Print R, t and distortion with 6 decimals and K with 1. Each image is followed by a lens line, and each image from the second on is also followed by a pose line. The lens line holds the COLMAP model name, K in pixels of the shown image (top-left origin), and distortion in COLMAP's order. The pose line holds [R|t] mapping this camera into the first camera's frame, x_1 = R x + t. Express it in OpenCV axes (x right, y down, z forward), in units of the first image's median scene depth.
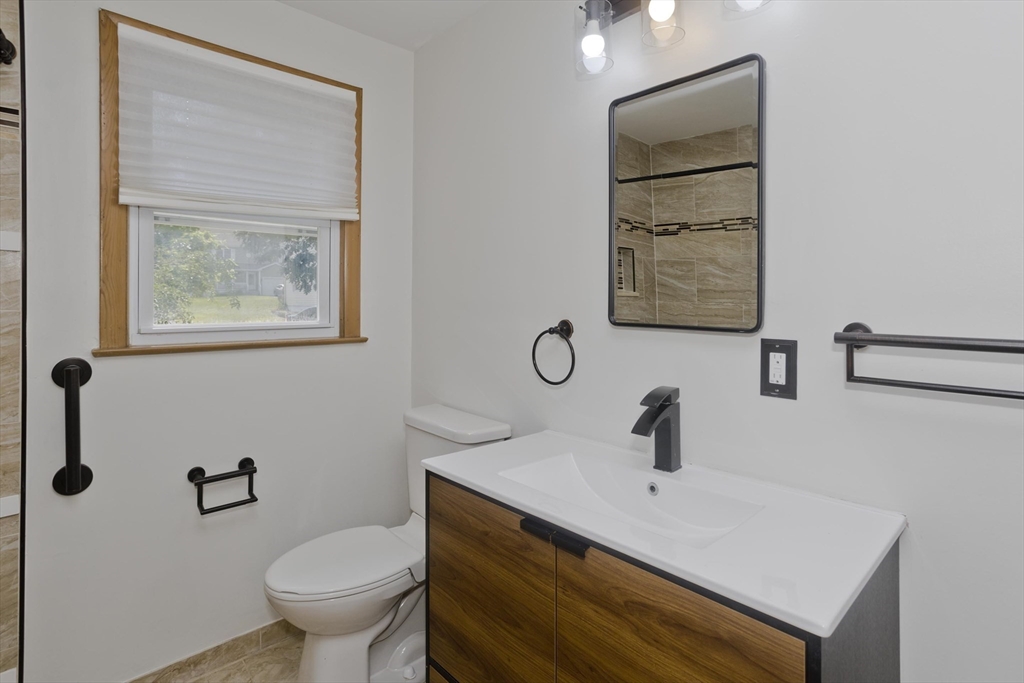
lens RADIAL K [[526.7, 0, 505.0], [0, 526.7, 309.4], [0, 0, 1]] dist [-0.060573, 0.043595]
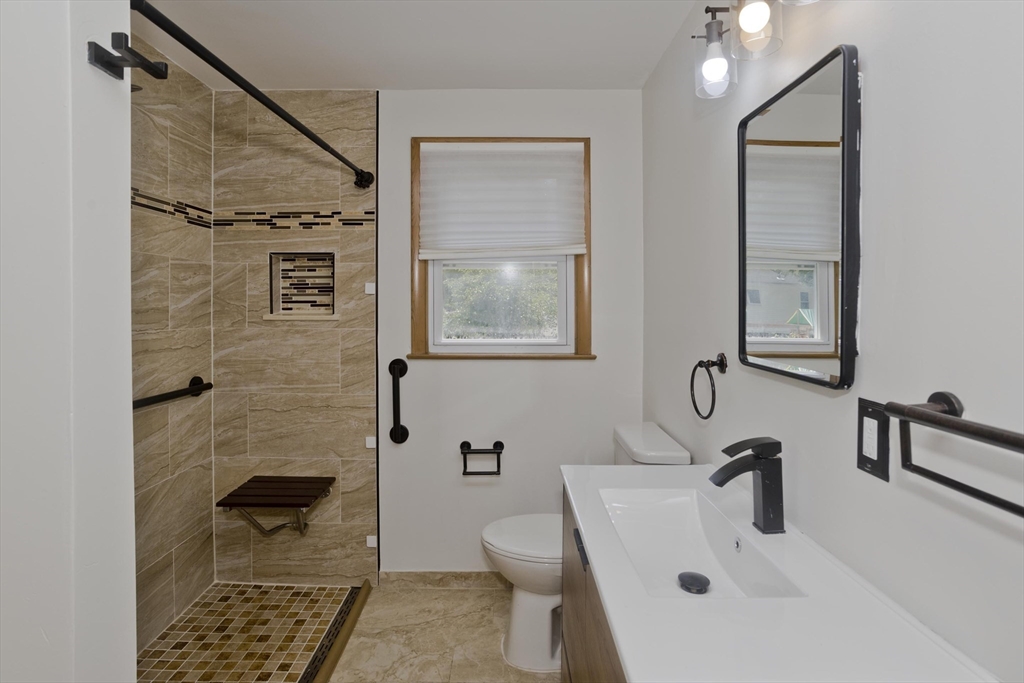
lens RADIAL K [[516.9, 0, 492.6], [0, 516.9, 316.5], [0, 0, 1]] dist [-0.054806, 0.030717]
pose [[0.726339, 0.012325, -0.687226, 0.475989], [-0.007305, 0.999921, 0.010212, -0.056235], [0.687298, -0.002397, 0.726372, 0.035751]]
